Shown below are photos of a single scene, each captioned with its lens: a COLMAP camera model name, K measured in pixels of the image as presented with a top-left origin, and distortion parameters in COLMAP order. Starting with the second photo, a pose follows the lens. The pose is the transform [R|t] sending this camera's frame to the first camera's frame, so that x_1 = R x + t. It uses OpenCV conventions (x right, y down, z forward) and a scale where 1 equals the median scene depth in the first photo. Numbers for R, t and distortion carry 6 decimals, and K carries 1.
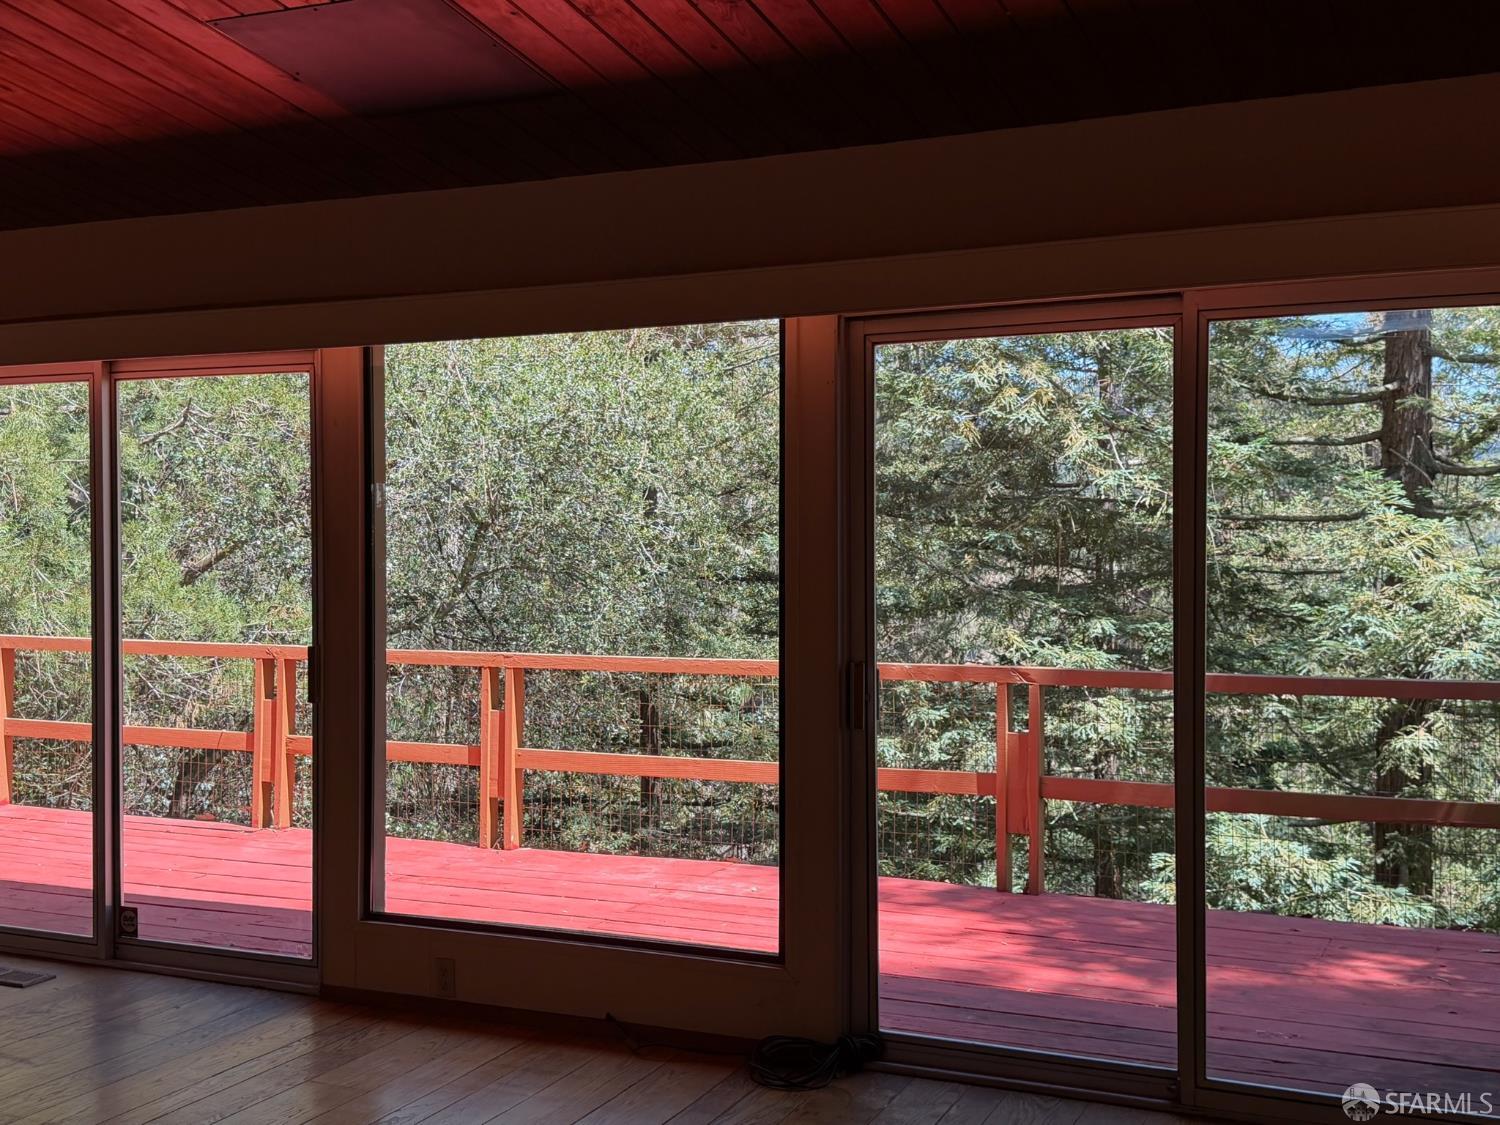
lens RADIAL K [[1690.7, 0, 691.2], [0, 1690.7, 560.4], [0, 0, 1]] dist [0.165064, -0.401906]
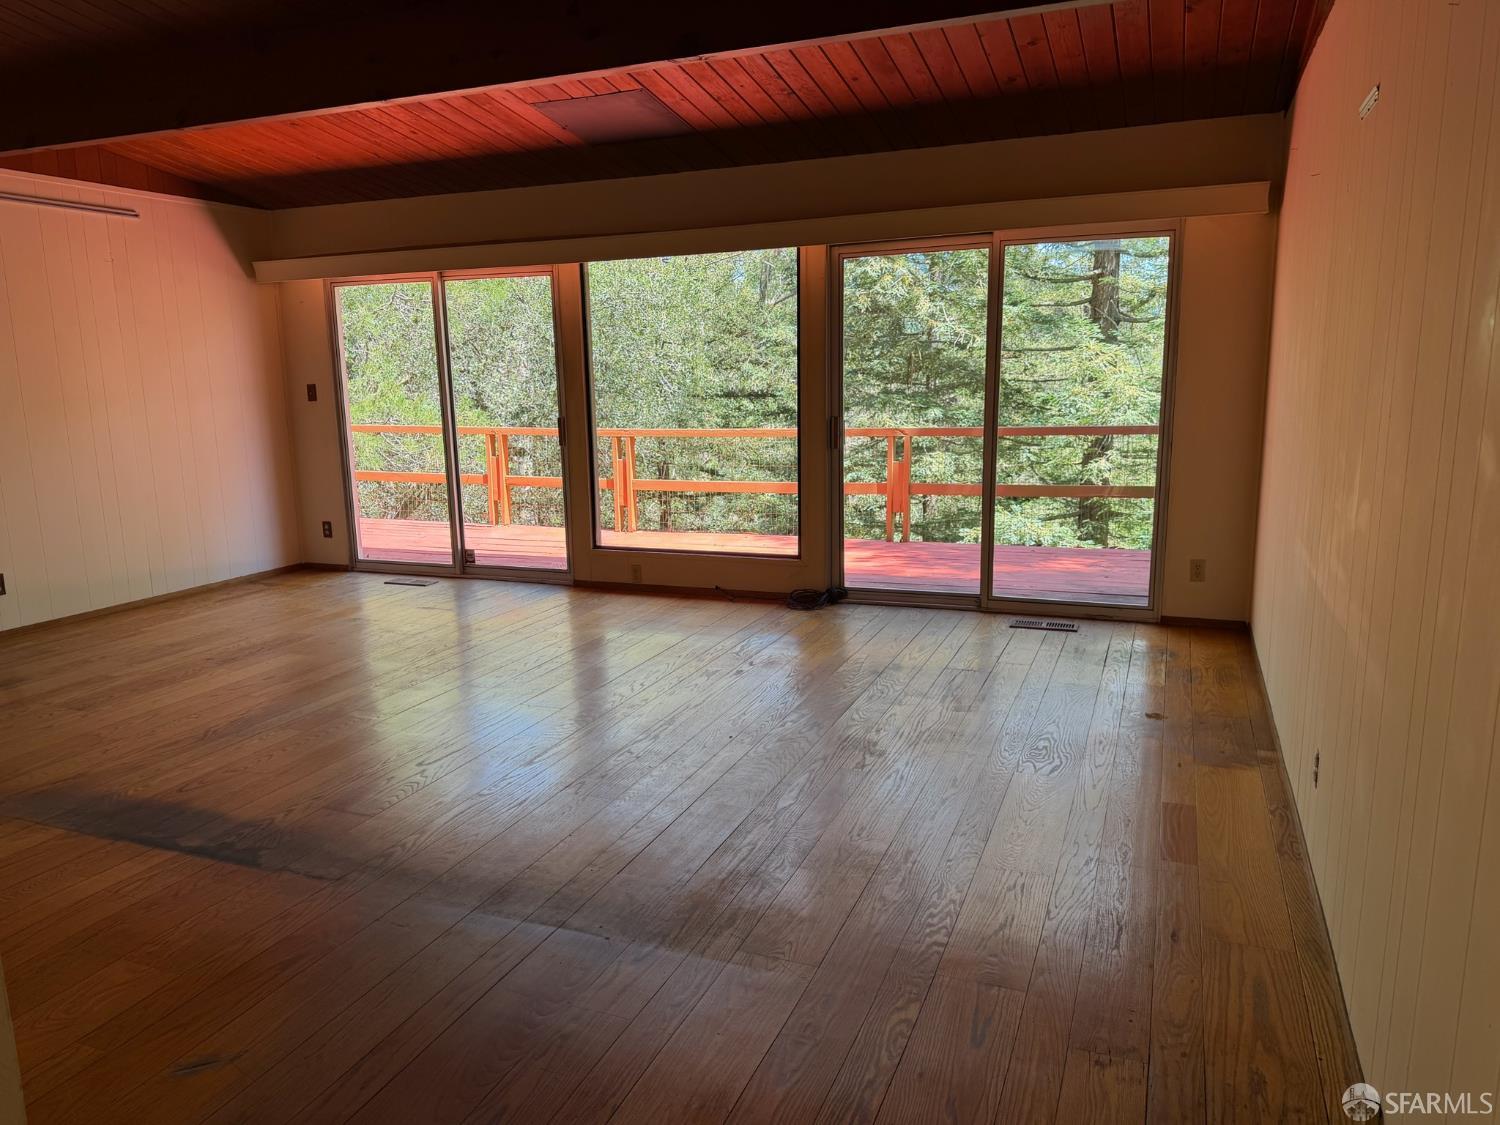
lens RADIAL K [[1014.4, 0, 724.0], [0, 1014.4, 556.9], [0, 0, 1]] dist [0.041295, -0.005019]
pose [[0.998943, -0.026060, 0.037852, -0.060084], [0.019377, 0.985721, 0.167269, 0.012386], [-0.041670, -0.166359, 0.985184, -0.170882]]
